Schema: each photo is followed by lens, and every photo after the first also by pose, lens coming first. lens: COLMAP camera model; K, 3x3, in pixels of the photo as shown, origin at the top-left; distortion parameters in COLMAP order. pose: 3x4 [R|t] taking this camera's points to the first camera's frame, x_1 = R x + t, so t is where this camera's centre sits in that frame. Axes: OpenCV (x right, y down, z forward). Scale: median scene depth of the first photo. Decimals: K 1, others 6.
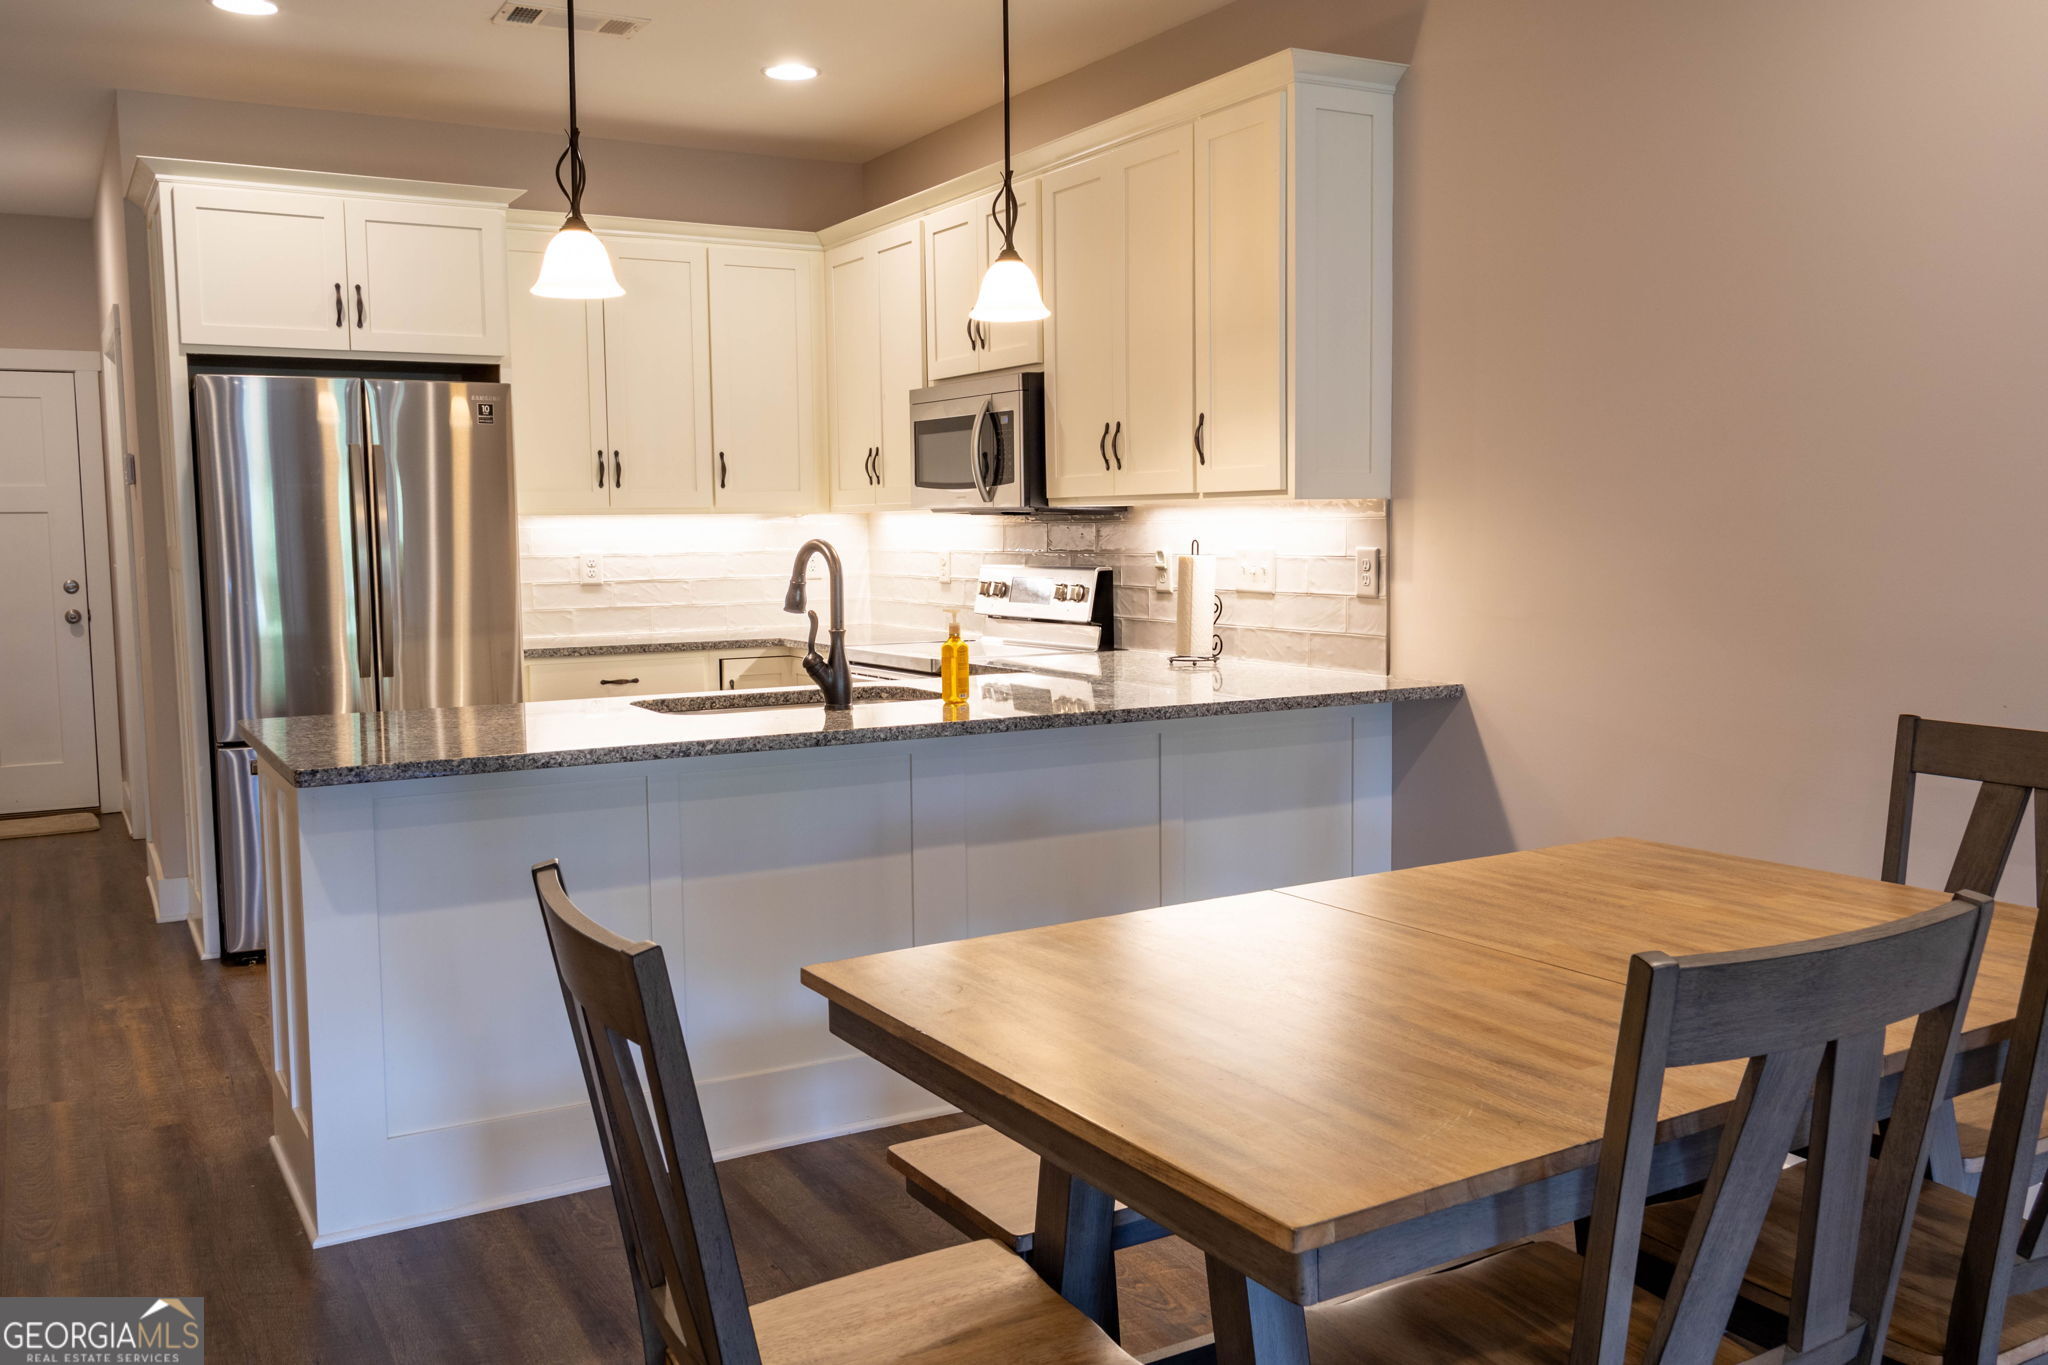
lens RADIAL K [[1716.1, 0, 950.8], [0, 1716.1, 676.9], [0, 0, 1]] dist [0.016612, -0.000084]
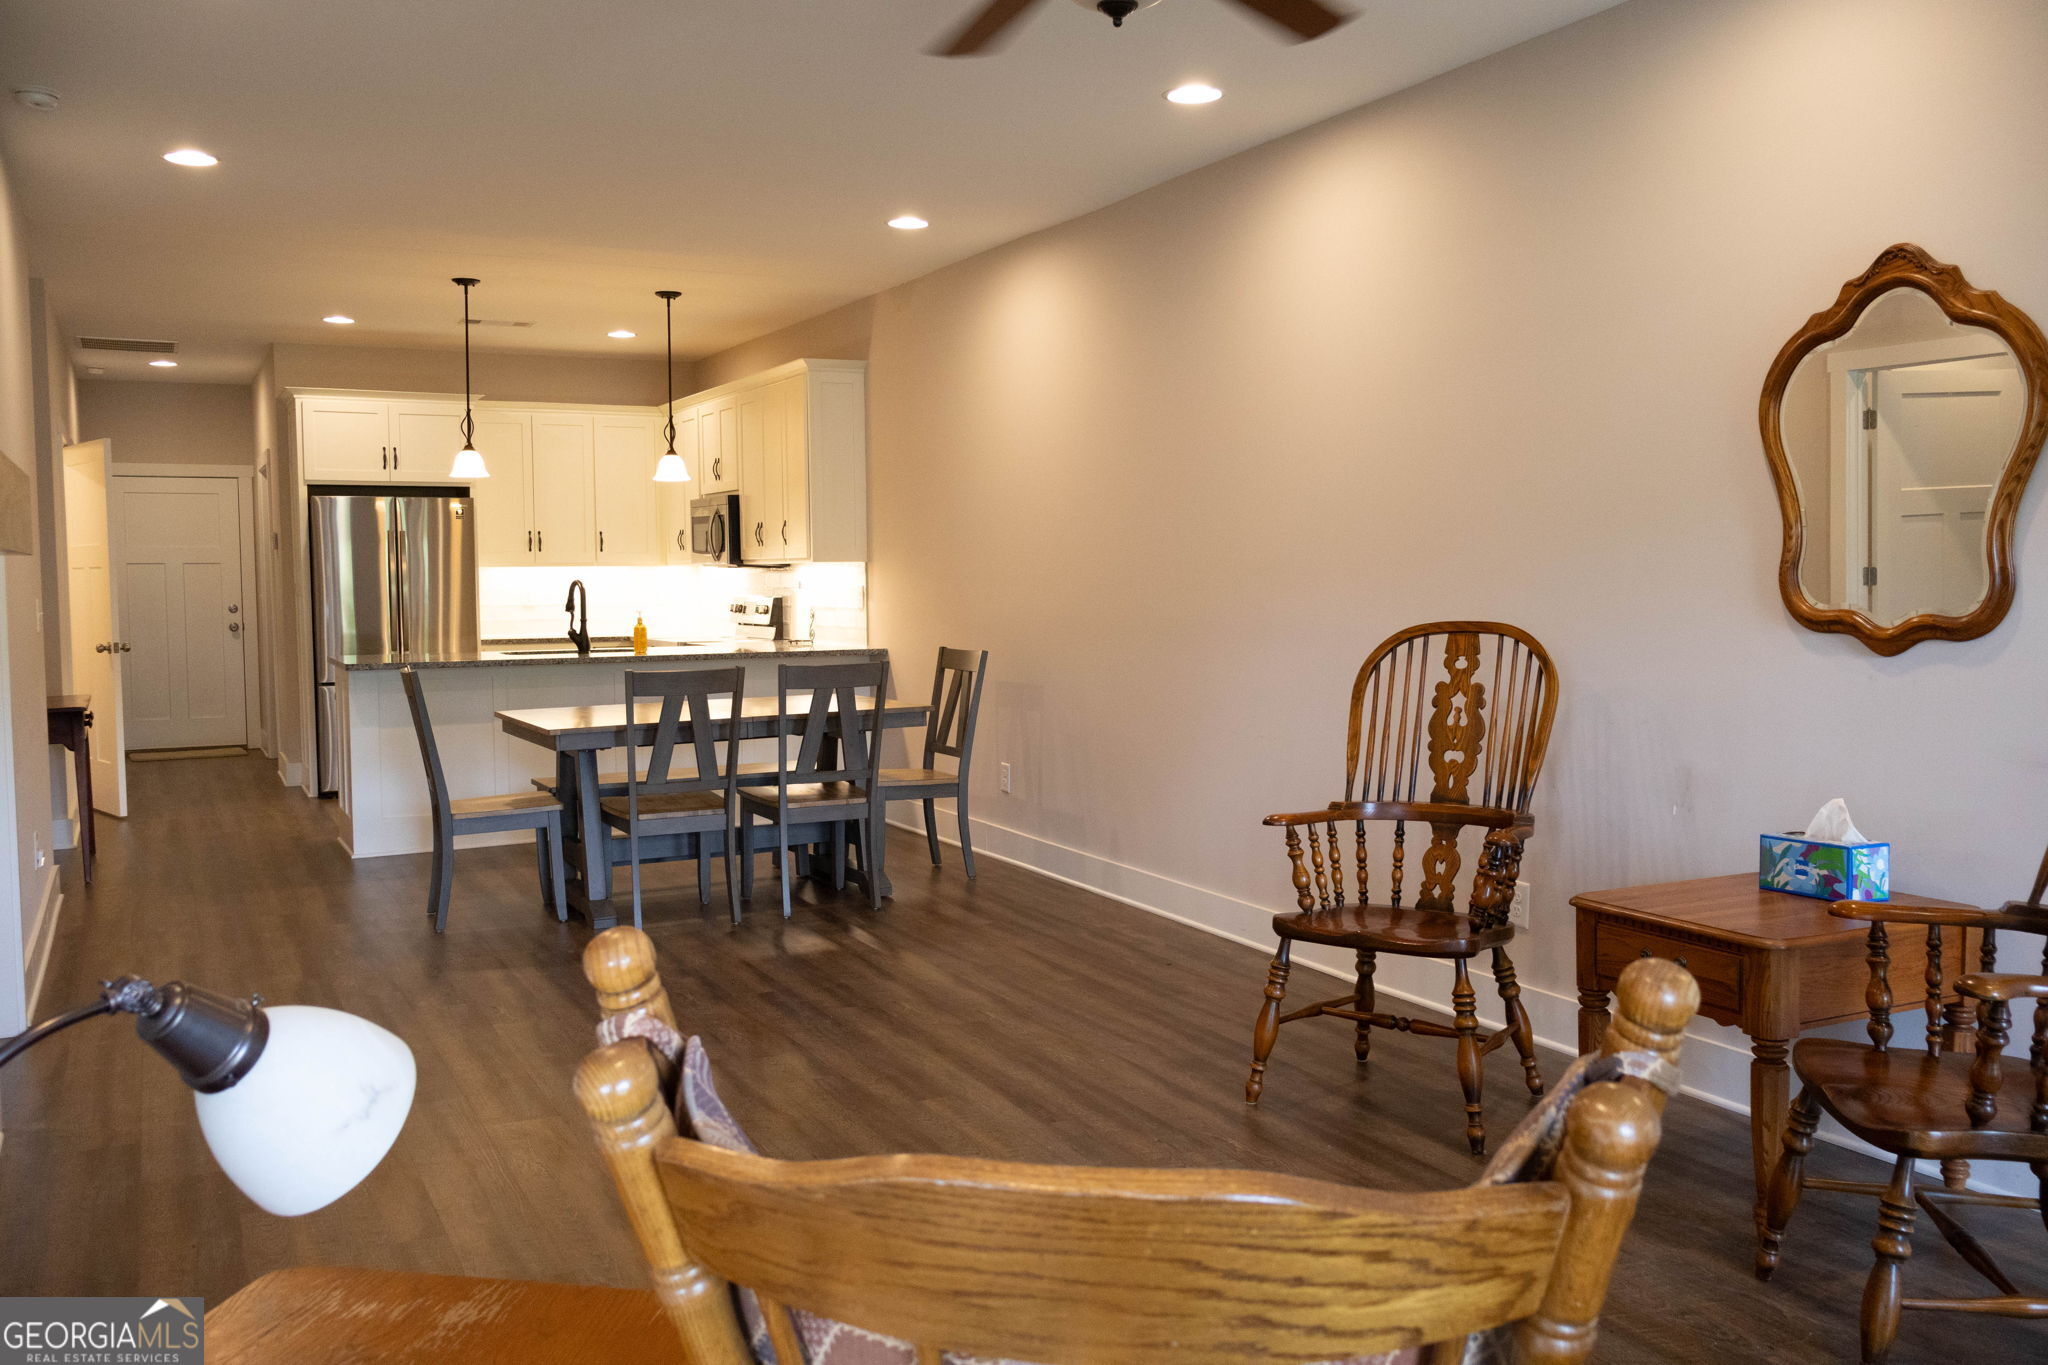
lens RADIAL K [[1716.1, 0, 950.8], [0, 1716.1, 676.9], [0, 0, 1]] dist [0.016612, -0.000084]
pose [[0.998601, 0.007709, -0.052308, 0.379332], [-0.009114, 0.999603, -0.026677, 0.074239], [0.052082, 0.027116, 0.998275, -0.881117]]
